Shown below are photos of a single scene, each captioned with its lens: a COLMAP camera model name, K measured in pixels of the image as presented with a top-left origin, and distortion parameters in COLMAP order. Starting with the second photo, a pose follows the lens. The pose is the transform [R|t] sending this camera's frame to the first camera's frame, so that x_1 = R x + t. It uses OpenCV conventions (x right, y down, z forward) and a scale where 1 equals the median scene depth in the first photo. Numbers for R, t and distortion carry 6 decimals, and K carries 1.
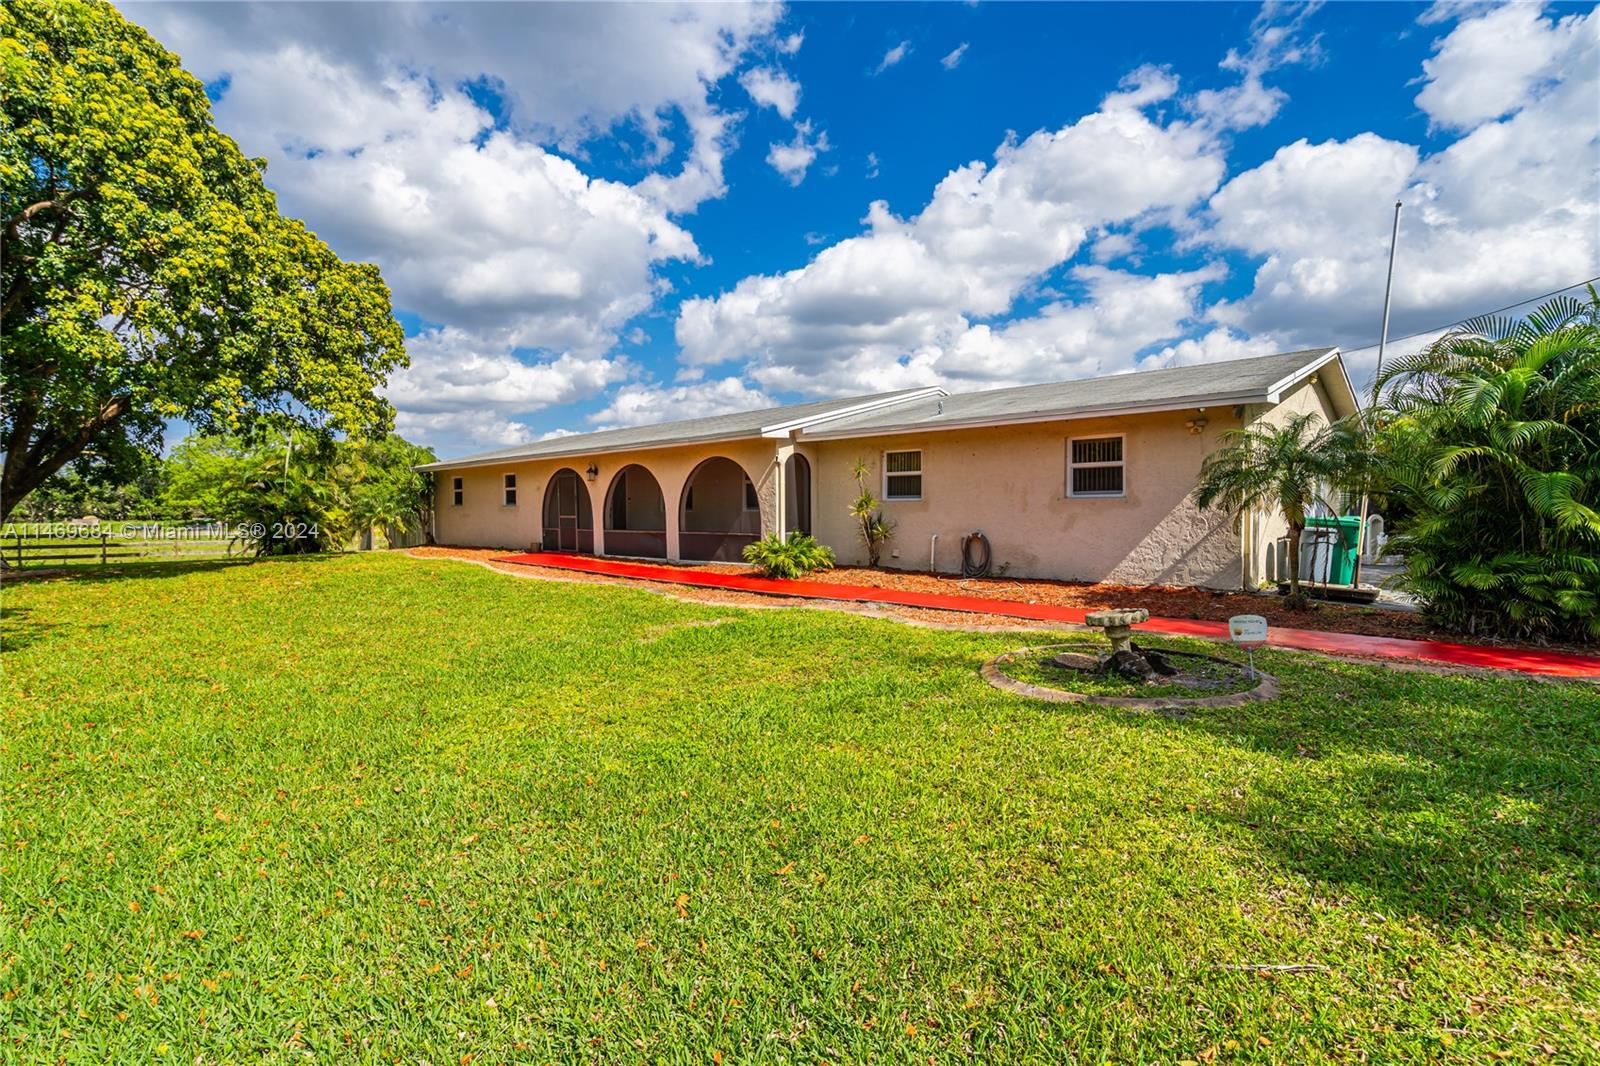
lens RADIAL K [[744.8, 0, 800.0], [0, 744.8, 533.0], [0, 0, 1]] dist [0.000261, 0.000180]
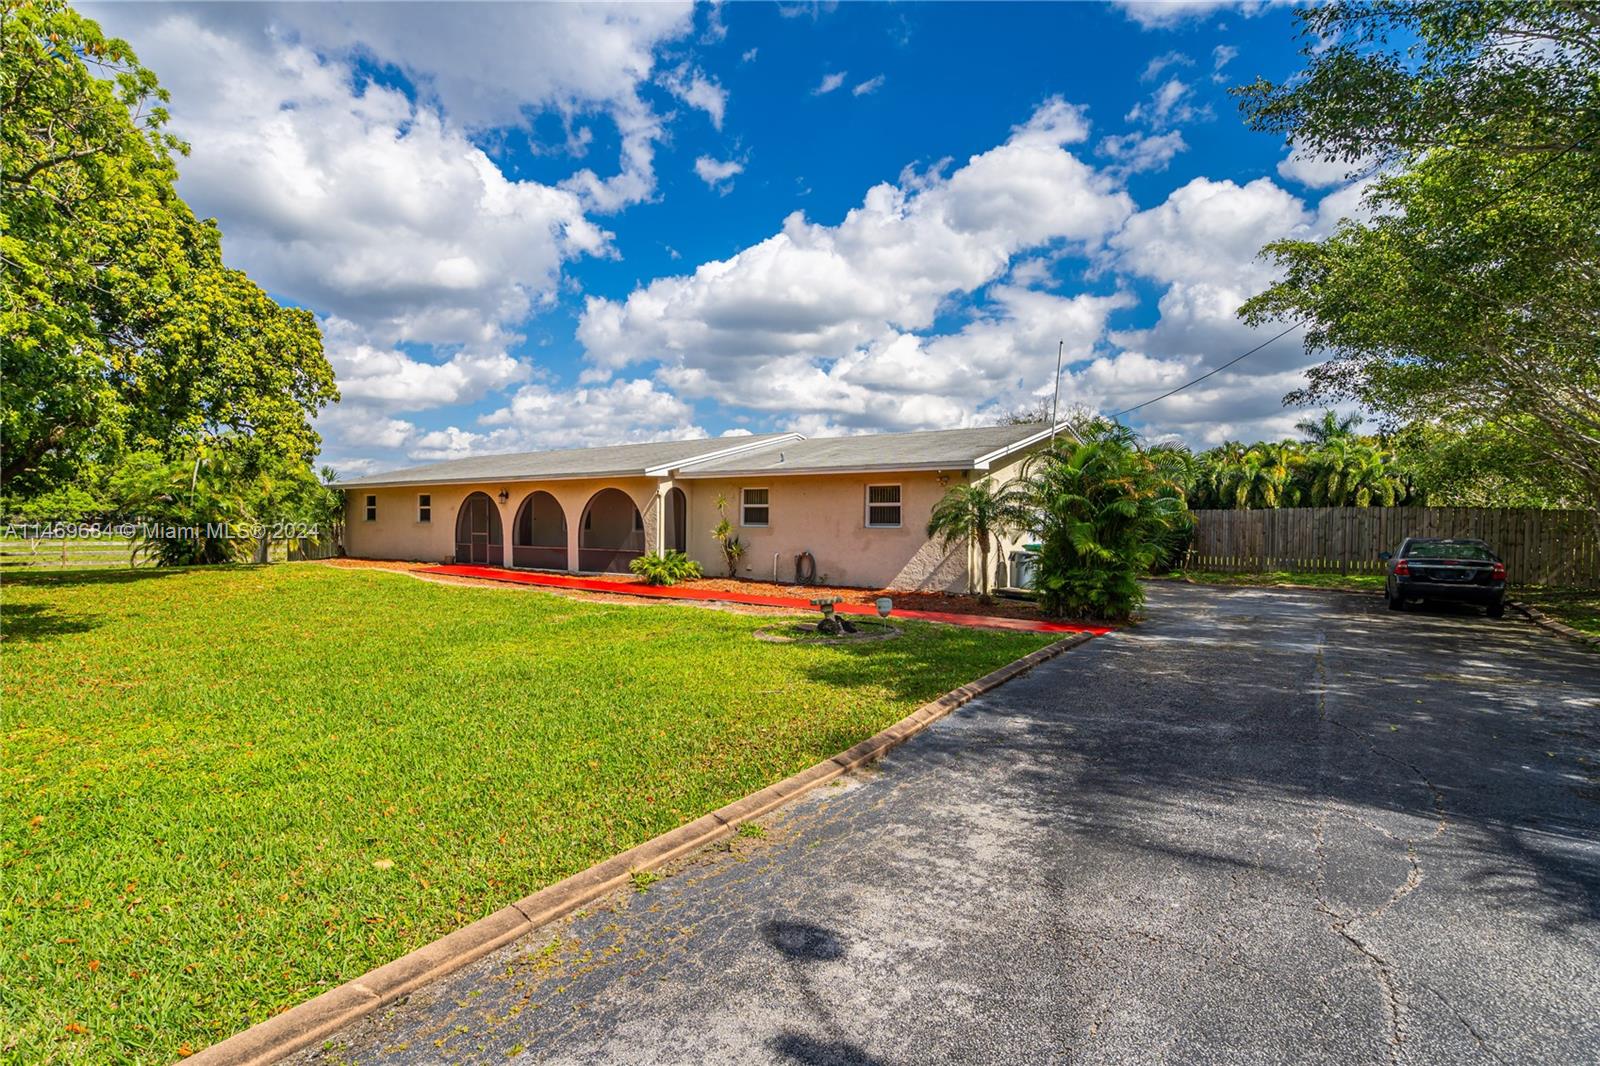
lens RADIAL K [[803.8, 0, 800.0], [0, 803.8, 533.0], [0, 0, 1]] dist [0.007833, 0.000806]
pose [[0.994249, 0.014262, 0.106138, 0.056735], [-0.012031, 0.999694, -0.021630, -0.002495], [-0.106414, 0.020228, 0.994116, -0.341718]]
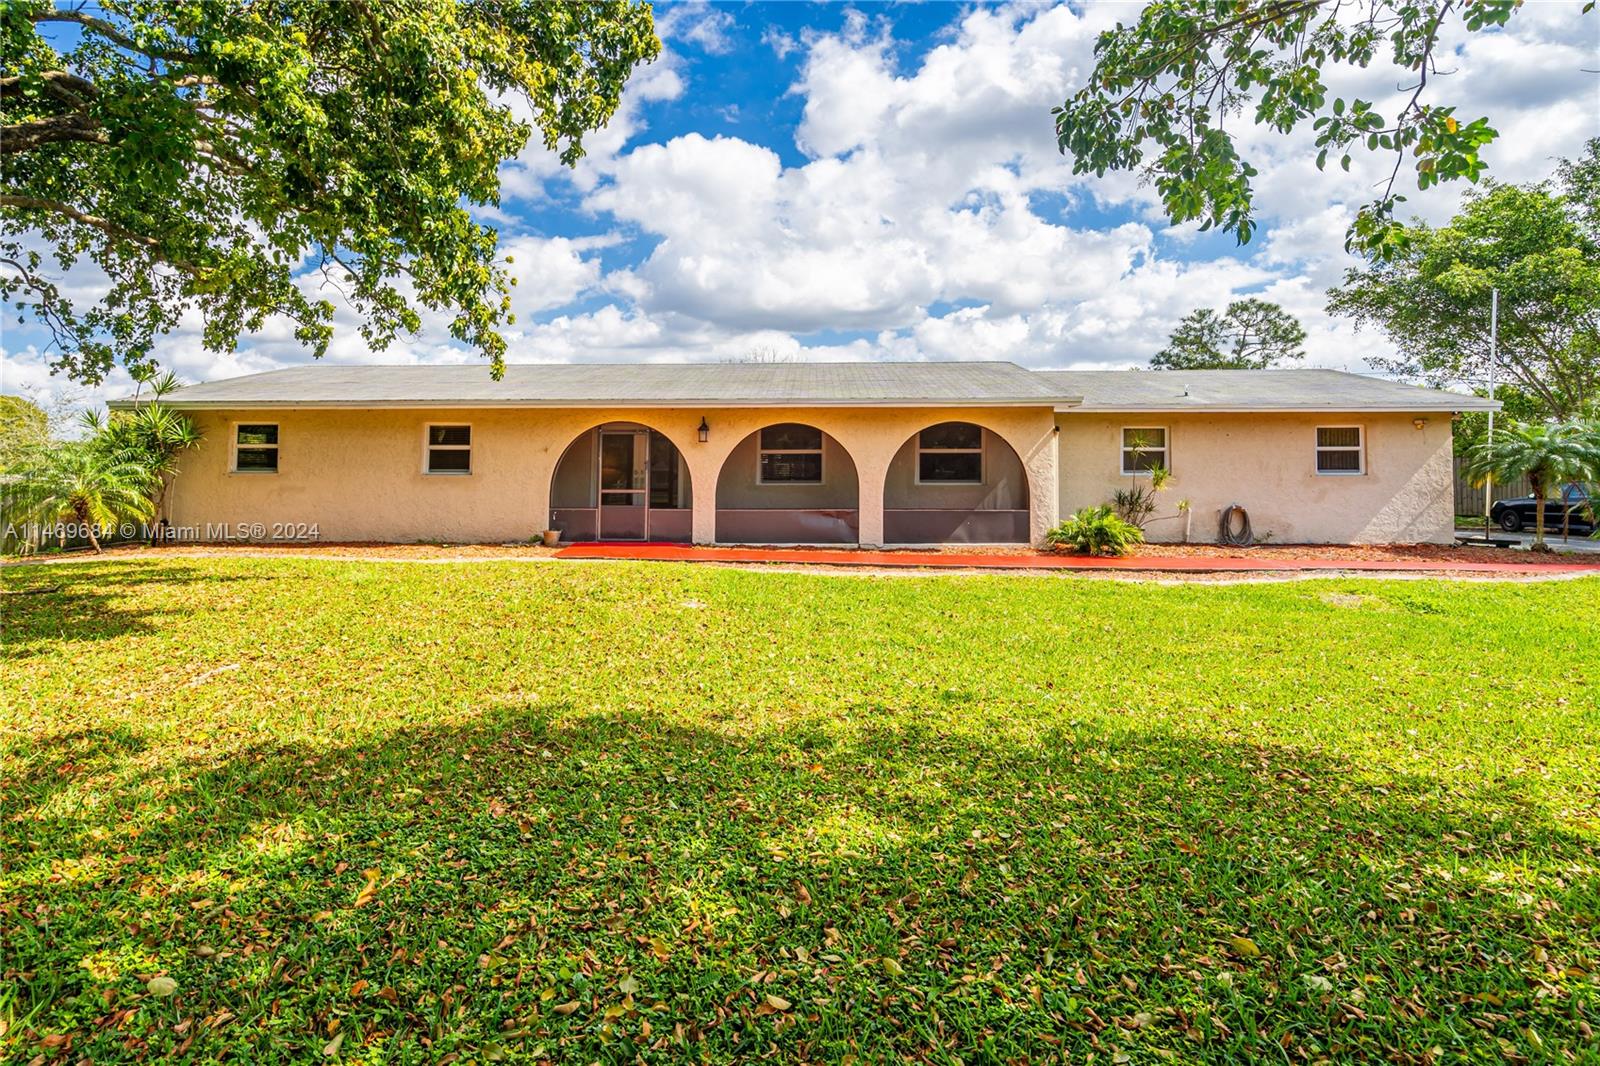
lens RADIAL K [[803.8, 0, 800.0], [0, 803.8, 533.0], [0, 0, 1]] dist [0.007833, 0.000806]
pose [[0.764597, -0.022283, 0.644123, -0.792343], [0.016456, 0.999751, 0.015053, 0.008477], [-0.644298, -0.000910, 0.764774, 0.393327]]
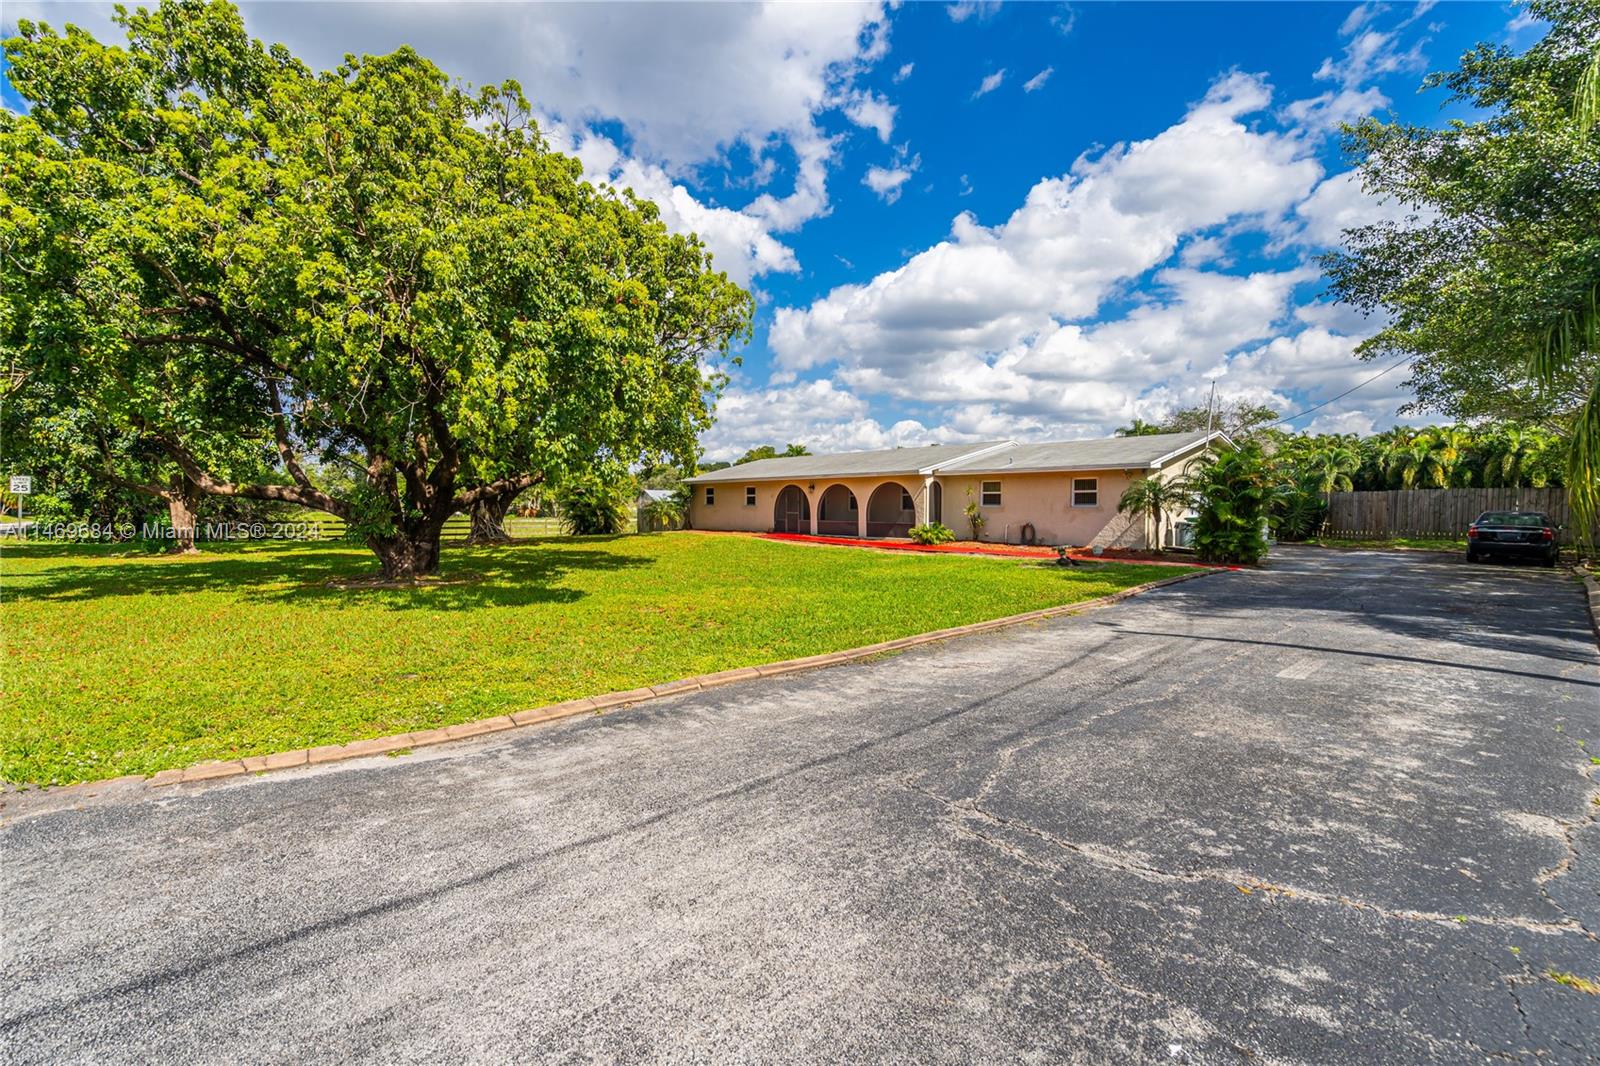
lens RADIAL K [[726.2, 0, 800.0], [0, 726.2, 533.0], [0, 0, 1]] dist [0.003818, 0.000264]
pose [[0.993208, 0.013078, -0.115617, -0.117811], [-0.012422, 0.999902, 0.006388, 0.016673], [0.115689, -0.004908, 0.993273, -0.808690]]
